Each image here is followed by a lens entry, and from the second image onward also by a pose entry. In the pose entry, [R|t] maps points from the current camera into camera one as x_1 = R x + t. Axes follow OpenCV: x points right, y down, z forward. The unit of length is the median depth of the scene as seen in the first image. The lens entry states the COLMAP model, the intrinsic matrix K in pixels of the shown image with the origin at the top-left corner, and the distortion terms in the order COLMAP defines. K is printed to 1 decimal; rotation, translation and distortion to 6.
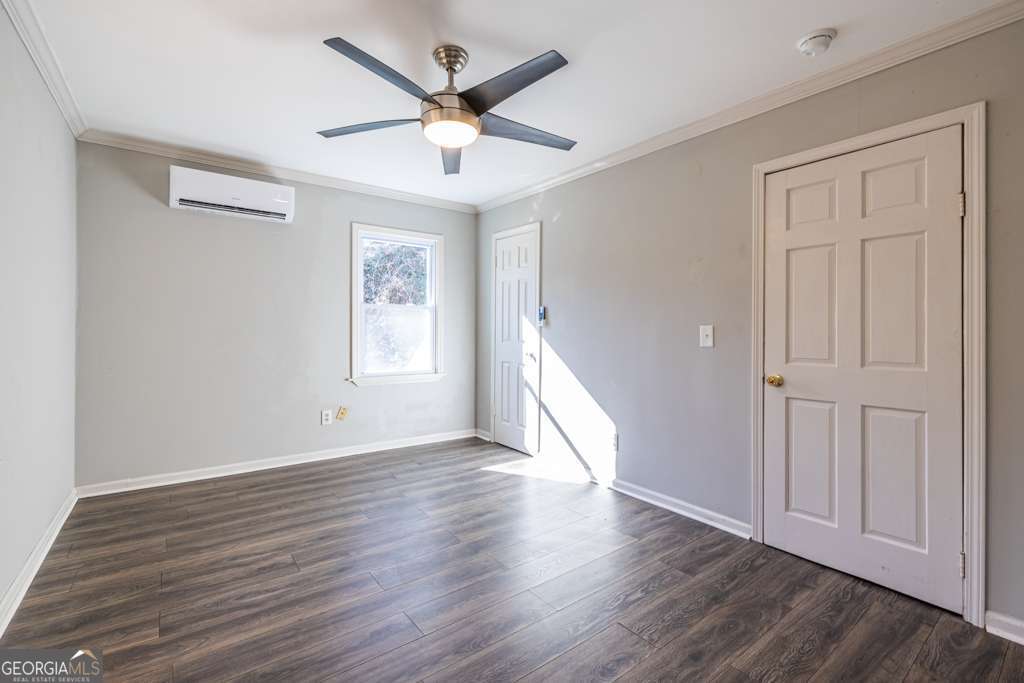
lens RADIAL K [[446.4, 0, 509.3], [0, 446.4, 322.5], [0, 0, 1]] dist [0.000964, 0.000574]
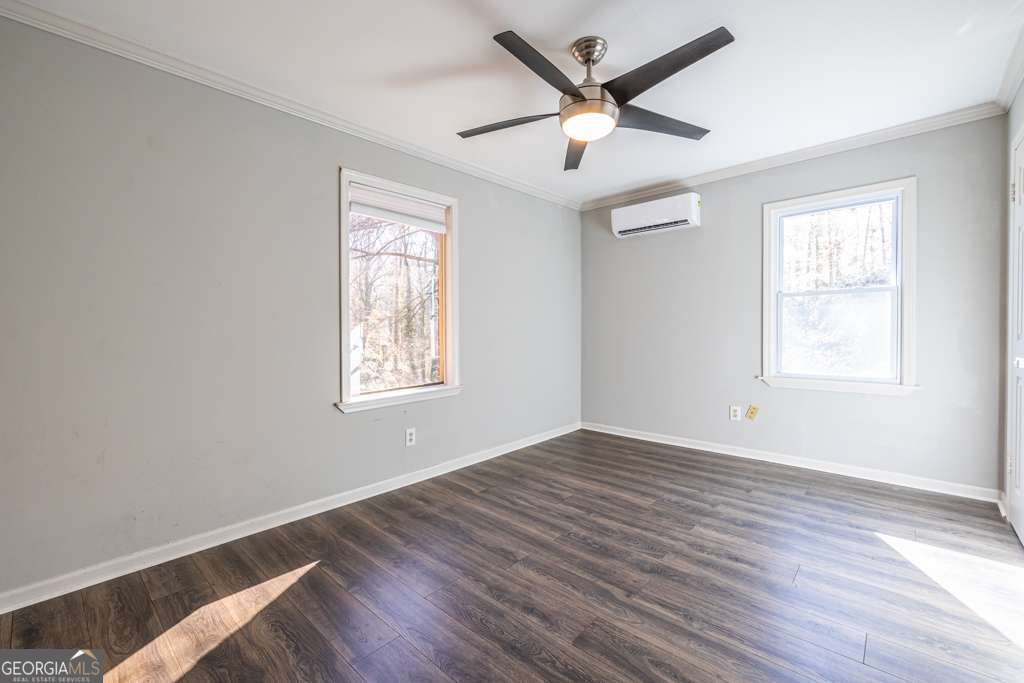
lens RADIAL K [[432.3, 0, 513.6], [0, 432.3, 327.3], [0, 0, 1]] dist [0.000190, 0.000241]
pose [[0.187078, -0.009338, -0.982301, 0.606897], [0.031370, 0.999502, -0.003527, 0.017494], [0.981844, -0.030155, 0.187277, 0.491562]]
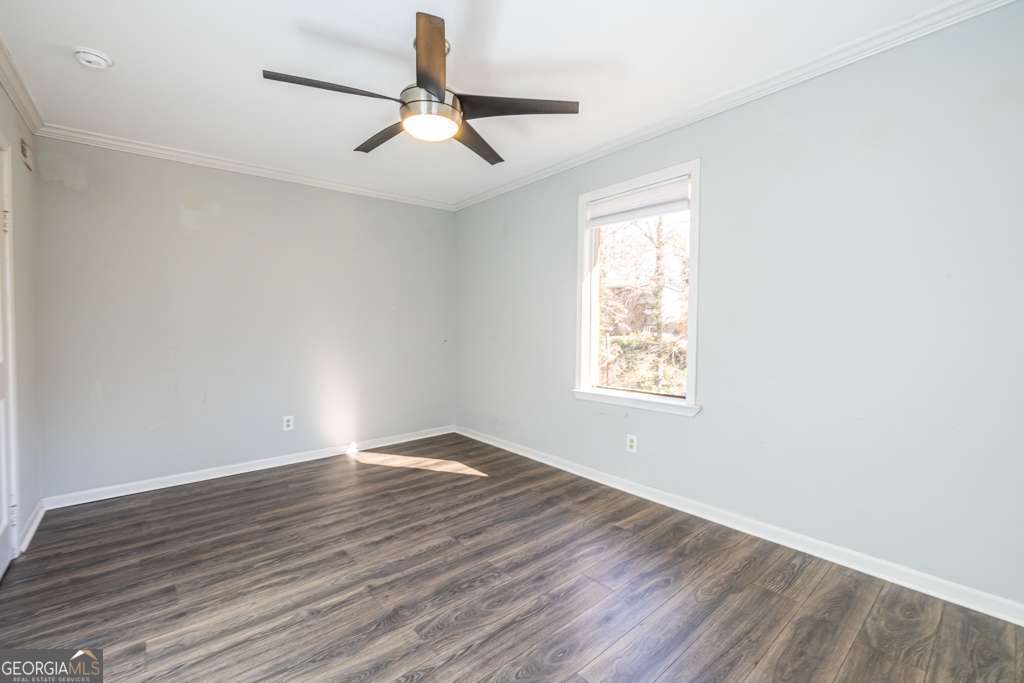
lens RADIAL K [[432.3, 0, 513.6], [0, 432.3, 327.3], [0, 0, 1]] dist [0.000190, 0.000241]
pose [[-0.997750, -0.003978, -0.066931, -0.192715], [-0.002952, 0.999877, -0.015420, 0.018415], [0.066984, -0.015188, -0.997638, 1.493751]]
